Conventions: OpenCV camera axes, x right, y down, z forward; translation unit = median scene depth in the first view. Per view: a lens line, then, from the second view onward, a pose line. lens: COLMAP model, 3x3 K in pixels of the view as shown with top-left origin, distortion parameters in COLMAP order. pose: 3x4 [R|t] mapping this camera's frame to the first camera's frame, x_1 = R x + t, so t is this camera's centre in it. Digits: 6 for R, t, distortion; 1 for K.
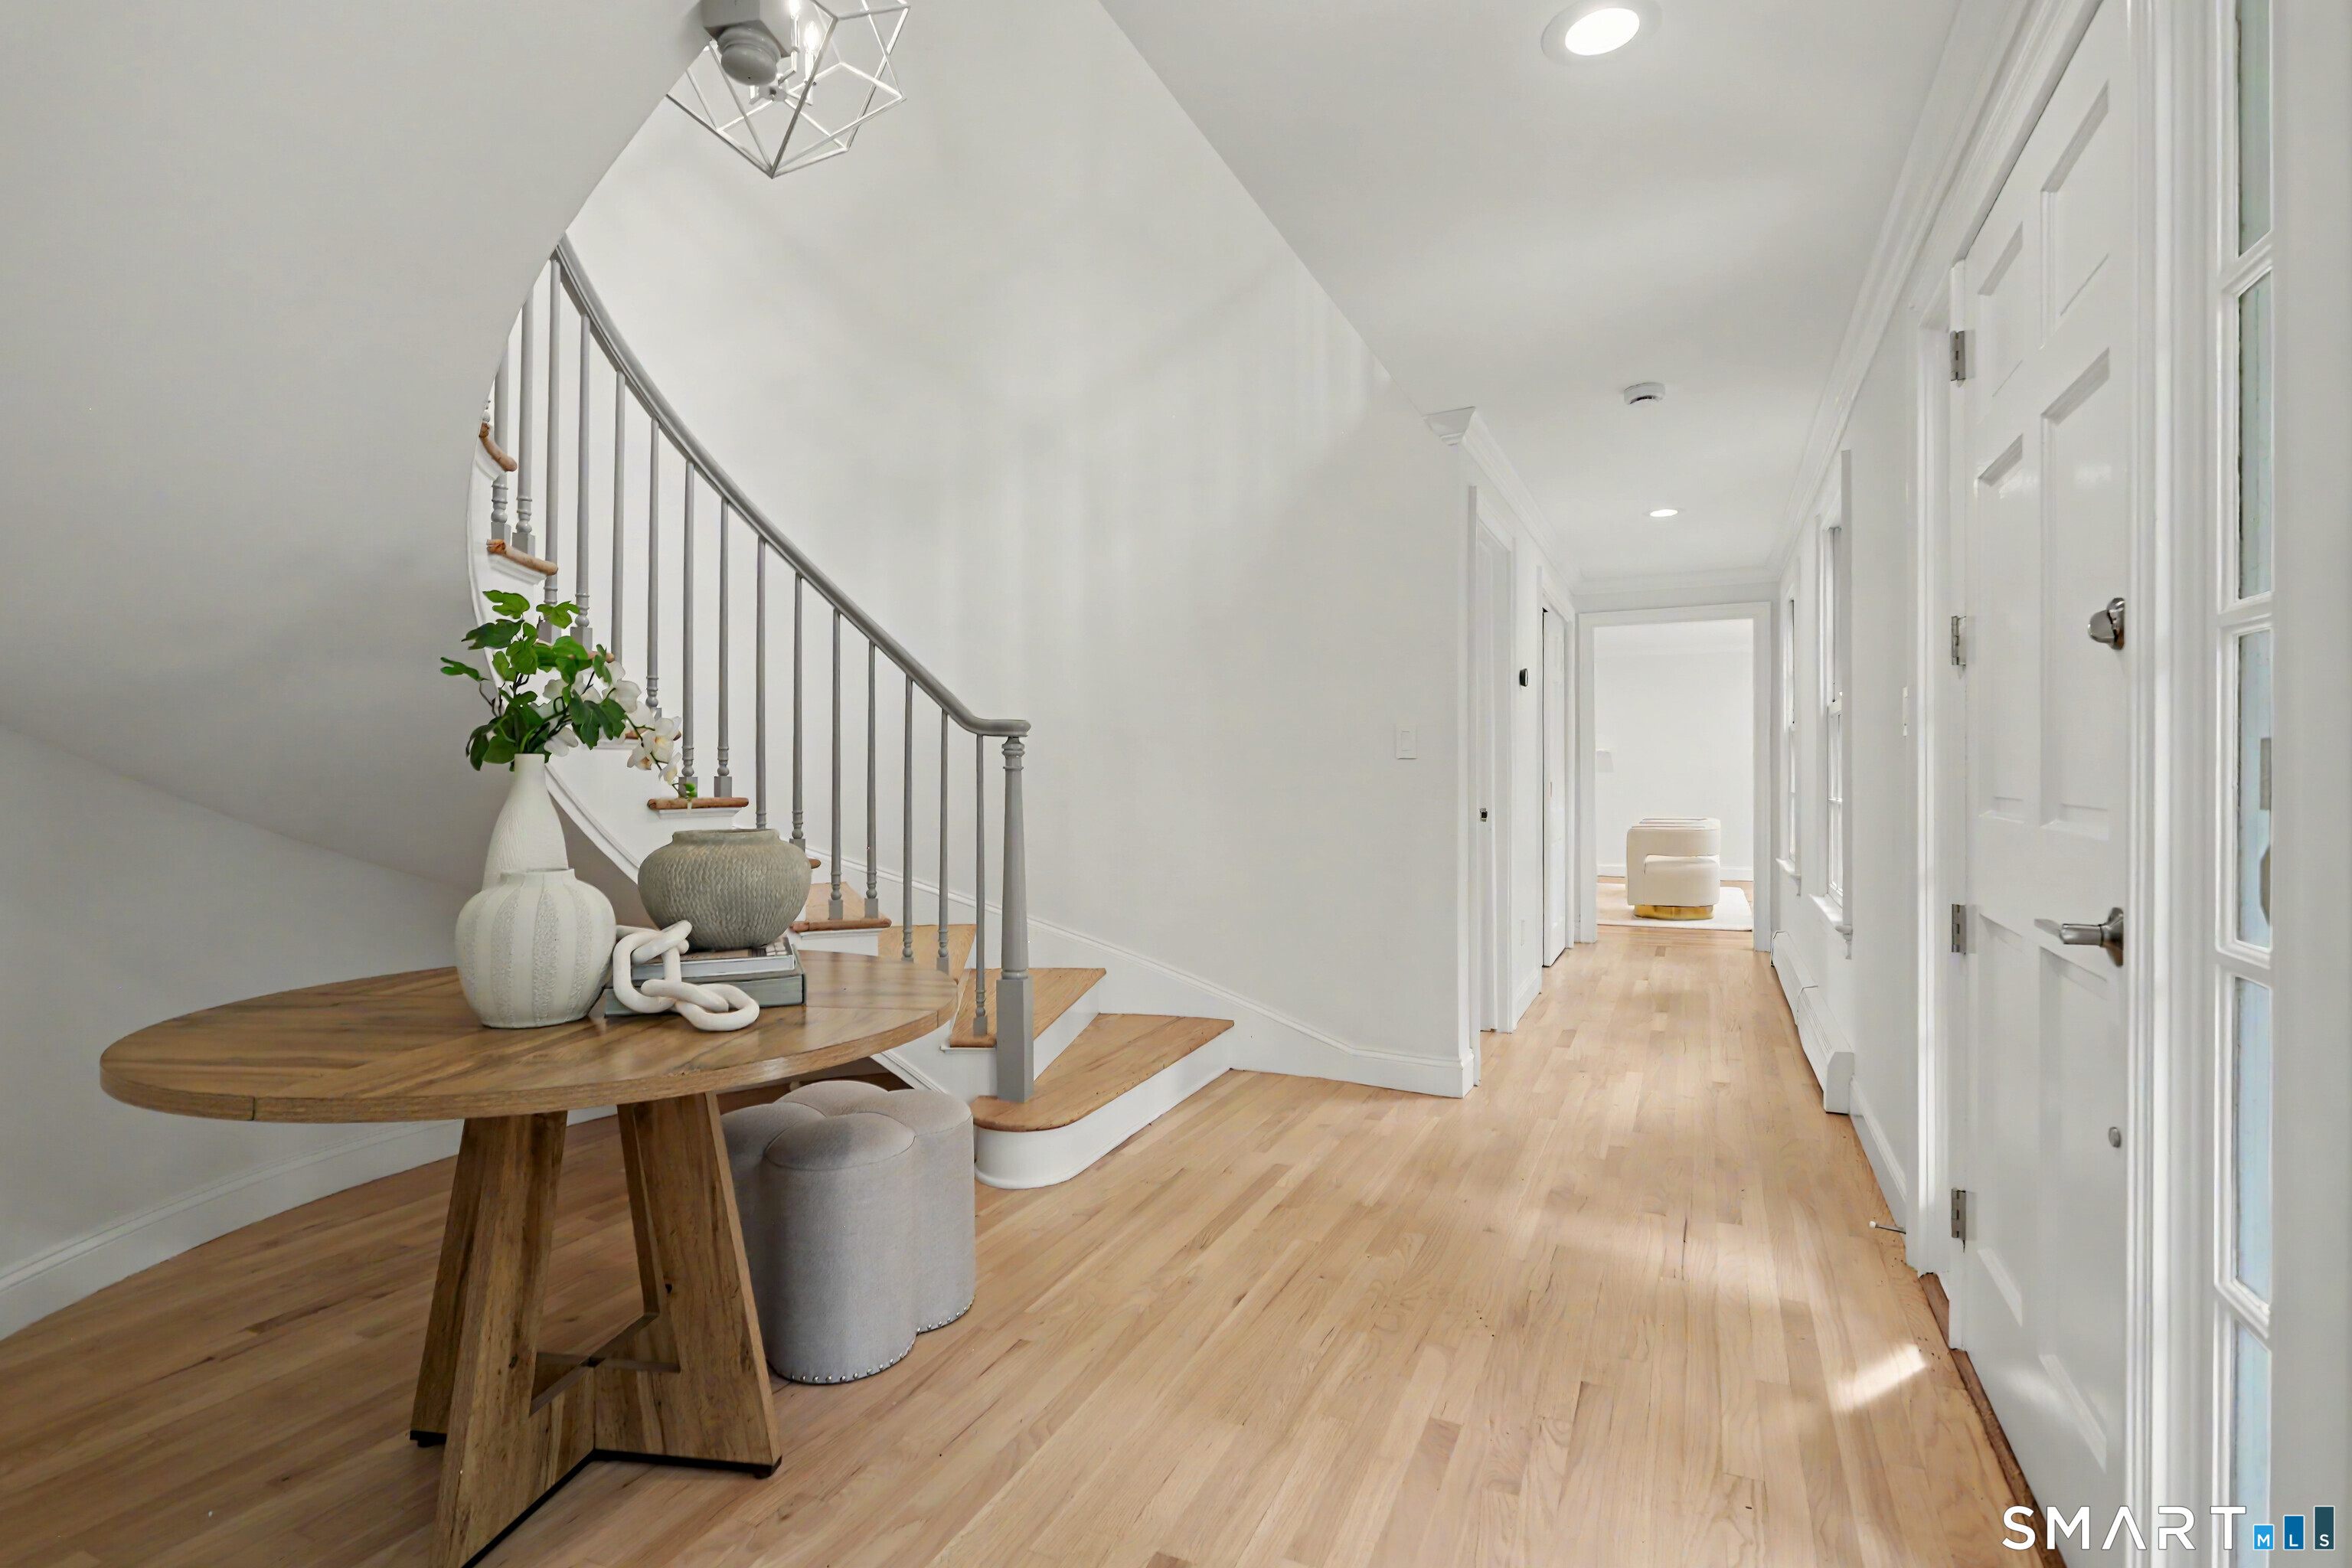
lens RADIAL K [[1126.6, 0, 1165.7], [0, 1126.6, 766.1], [0, 0, 1]] dist [-0.004481, 0.004938]
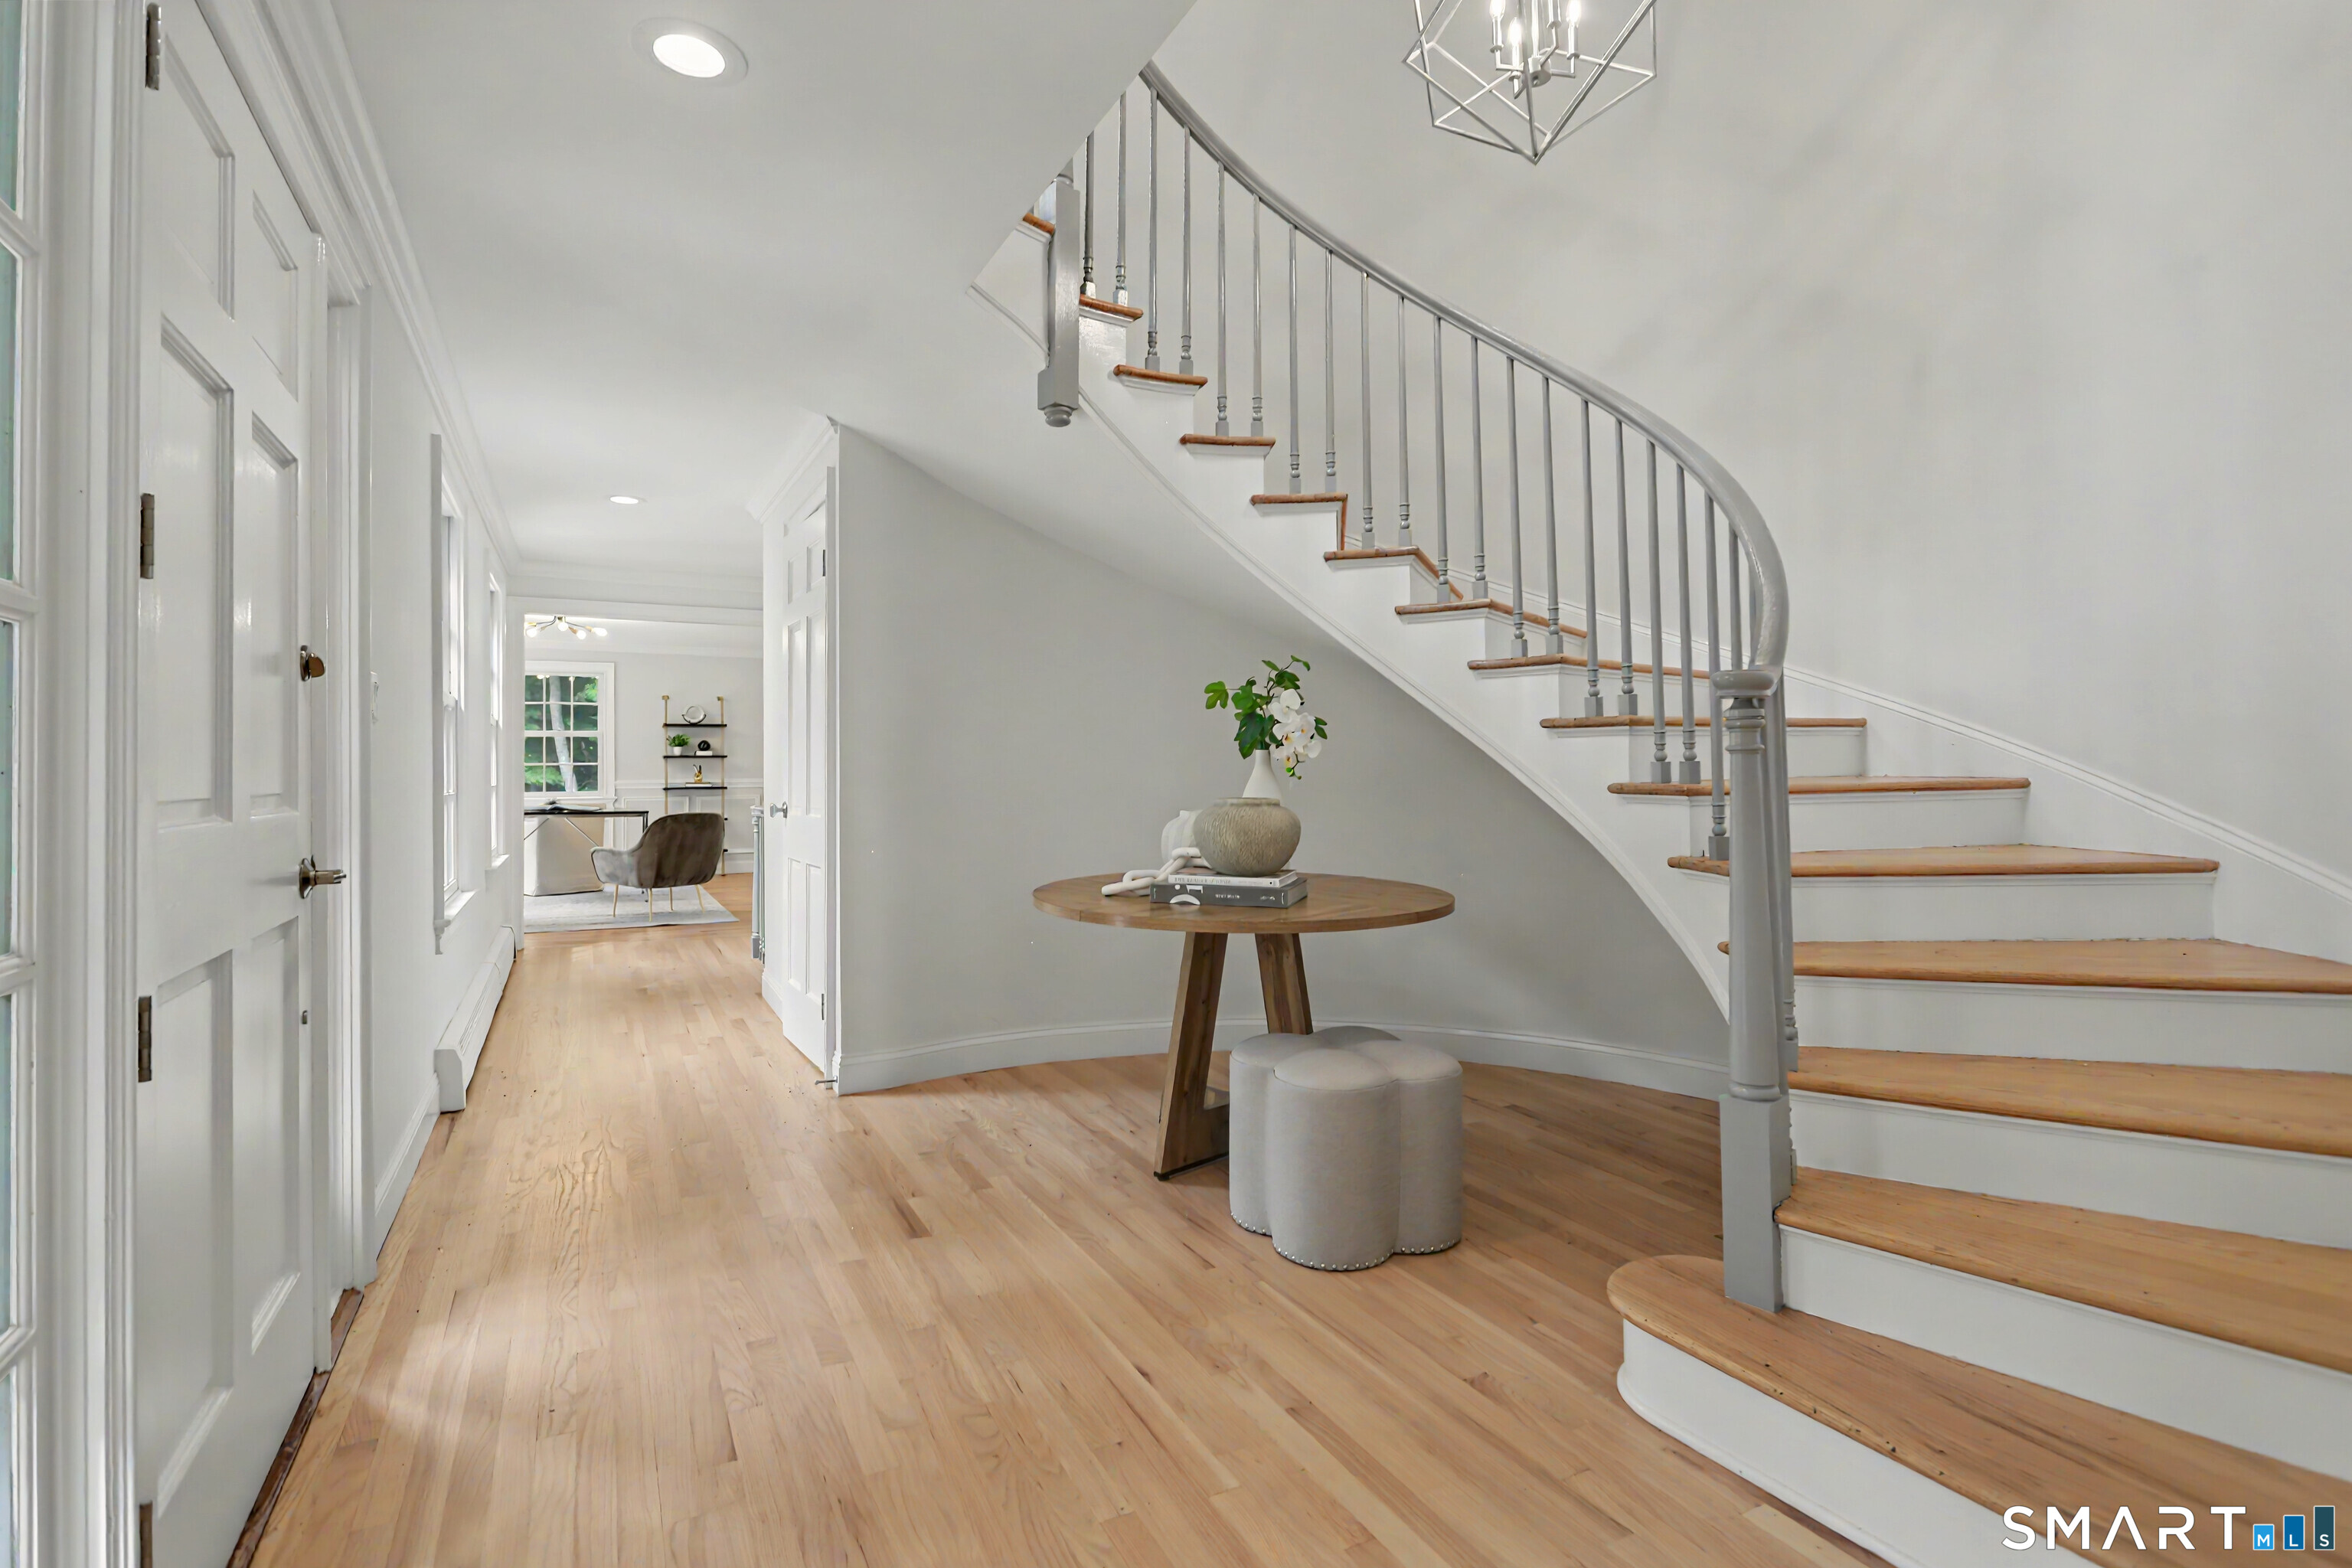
lens RADIAL K [[1126.6, 0, 1165.7], [0, 1126.6, 766.1], [0, 0, 1]] dist [-0.004481, 0.004938]
pose [[-0.612245, -0.000133, -0.790668, 0.834561], [0.009062, 0.999933, -0.007185, 0.021124], [0.790616, -0.011564, -0.612203, 1.759121]]
